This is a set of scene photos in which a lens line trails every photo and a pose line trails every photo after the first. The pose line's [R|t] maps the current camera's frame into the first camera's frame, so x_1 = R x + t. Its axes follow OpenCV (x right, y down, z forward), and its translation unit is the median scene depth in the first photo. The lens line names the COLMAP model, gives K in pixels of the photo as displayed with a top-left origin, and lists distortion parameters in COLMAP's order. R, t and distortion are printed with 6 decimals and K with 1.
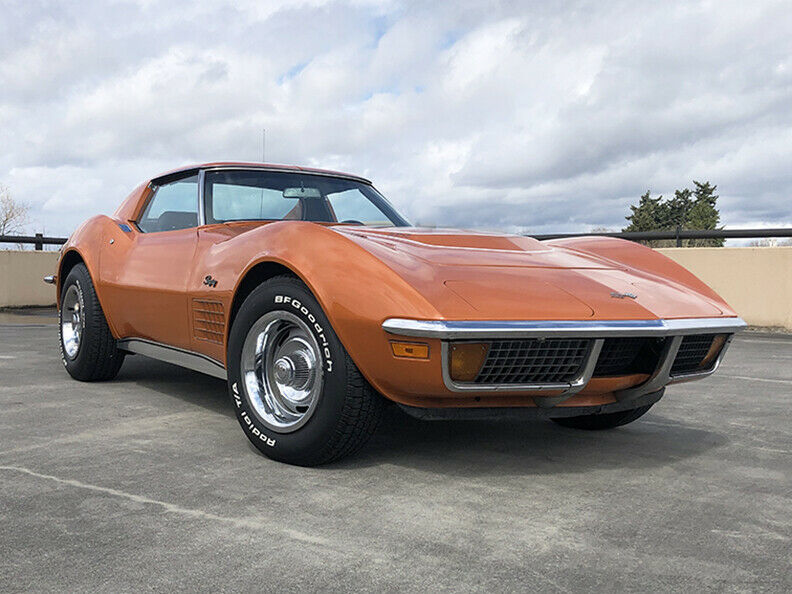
lens RADIAL K [[1022.8, 0, 396.8], [0, 1022.8, 295.0], [0, 0, 1]] dist [0.014838, 0.000000]
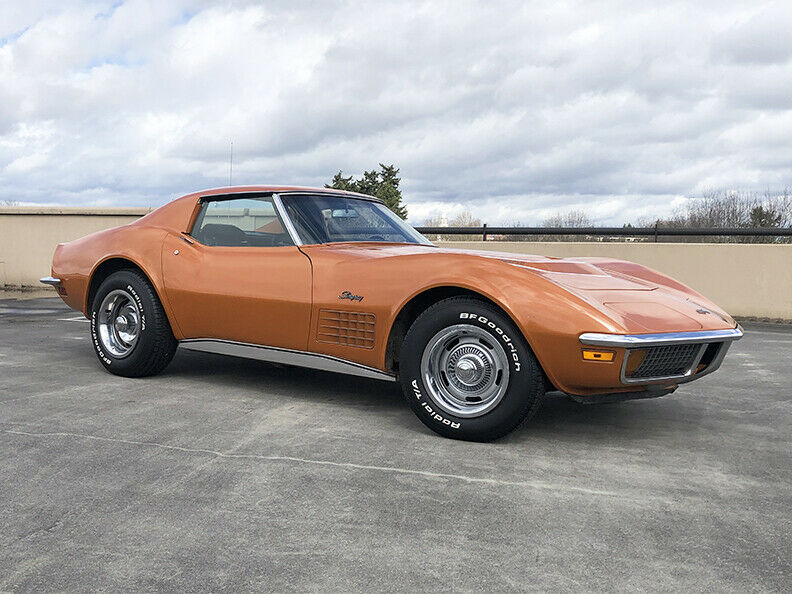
lens RADIAL K [[1022.8, 0, 359.2], [0, 1022.8, 316.7], [0, 0, 1]] dist [0.014838, 0.000000]
pose [[0.937999, -0.013896, 0.346360, -0.688926], [-0.006886, 0.998252, 0.058698, -0.069854], [-0.346571, -0.057444, 0.936263, -0.168051]]
